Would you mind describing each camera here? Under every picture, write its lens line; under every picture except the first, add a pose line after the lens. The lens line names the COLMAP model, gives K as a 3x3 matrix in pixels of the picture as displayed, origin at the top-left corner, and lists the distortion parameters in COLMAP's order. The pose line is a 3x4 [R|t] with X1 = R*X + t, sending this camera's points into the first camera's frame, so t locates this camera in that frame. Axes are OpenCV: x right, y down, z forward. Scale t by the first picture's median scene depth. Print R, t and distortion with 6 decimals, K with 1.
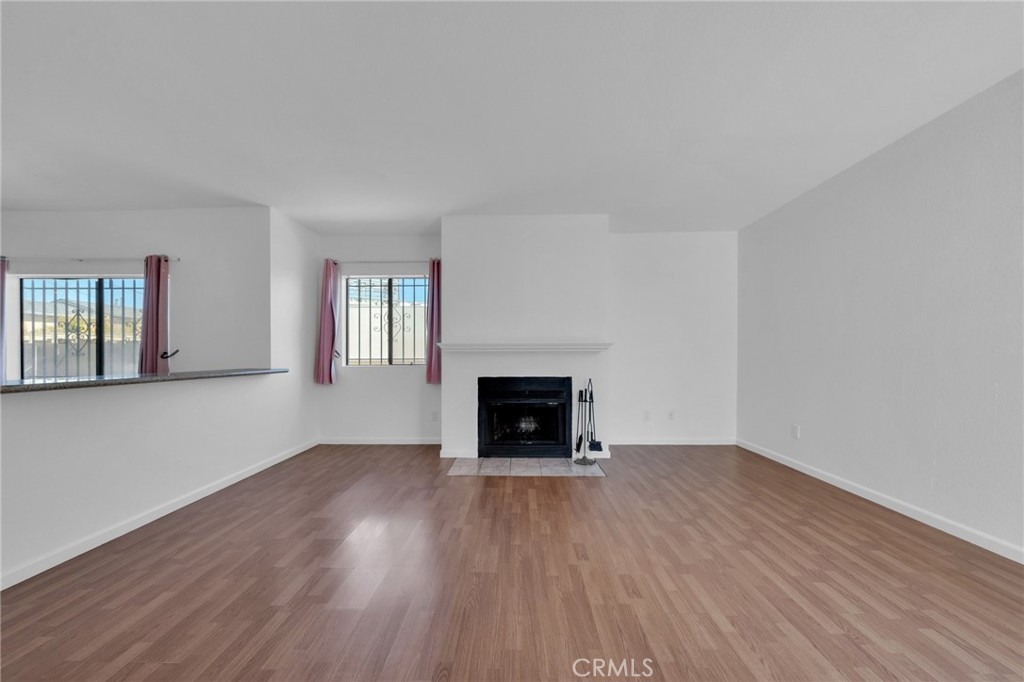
lens RADIAL K [[359.3, 0, 512.3], [0, 359.3, 355.4], [0, 0, 1]] dist [-0.001030, -0.000070]
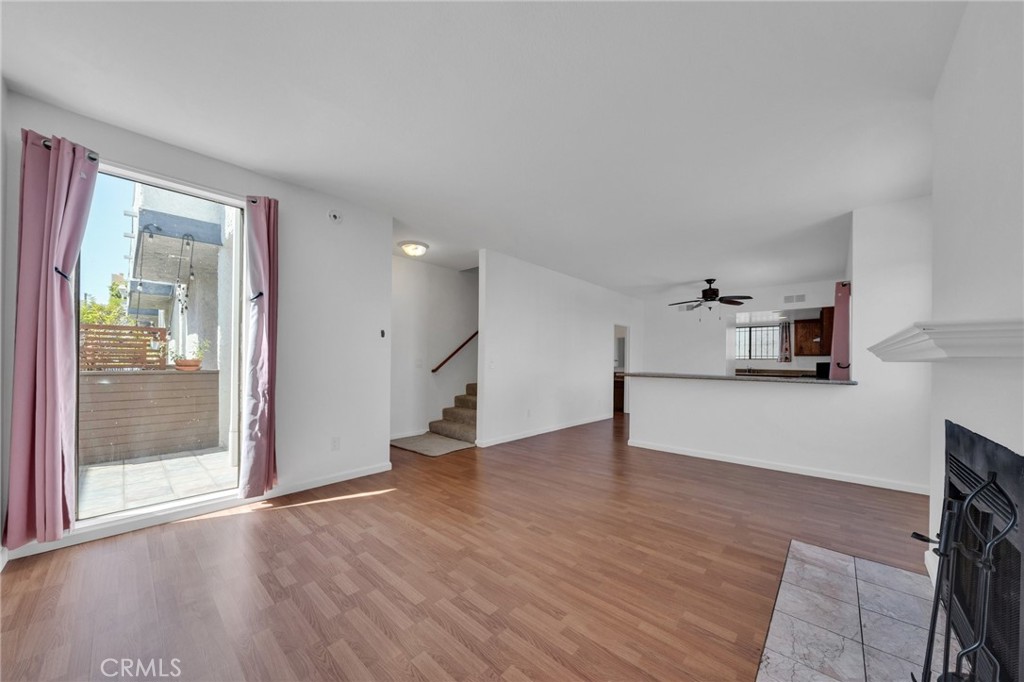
lens RADIAL K [[359.3, 0, 512.3], [0, 359.3, 355.4], [0, 0, 1]] dist [-0.001030, -0.000070]
pose [[-0.659789, -0.015824, -0.751284, 0.615130], [-0.010097, 0.999875, -0.012193, -0.006621], [0.751383, -0.000460, -0.659866, 0.922604]]
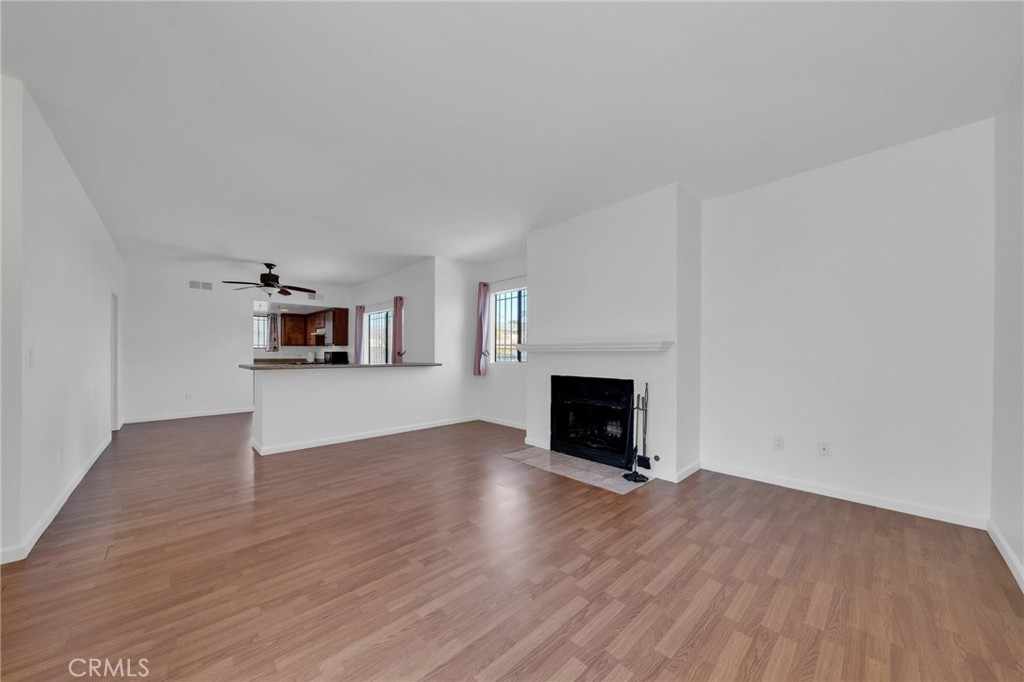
lens RADIAL K [[354.9, 0, 506.1], [0, 354.9, 352.3], [0, 0, 1]] dist [-0.000481, -0.000033]
pose [[0.693803, 0.001274, -0.720164, 0.594623], [-0.006185, 0.999972, -0.004191, -0.002484], [0.720138, 0.007362, 0.693791, 0.173082]]
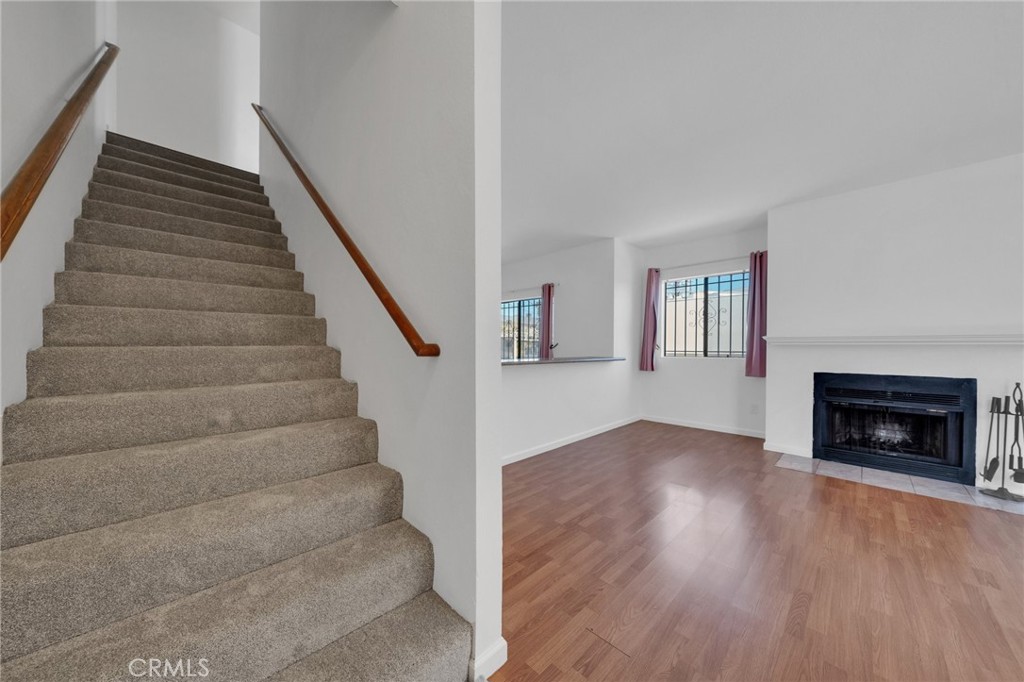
lens RADIAL K [[350.5, 0, 511.4], [0, 350.5, 348.2], [0, 0, 1]] dist [-0.005070, 0.000003]
pose [[0.716550, 0.008645, -0.697482, -0.026739], [-0.008442, 0.999957, 0.003721, 0.001786], [0.697485, 0.003222, 0.716592, -0.207587]]
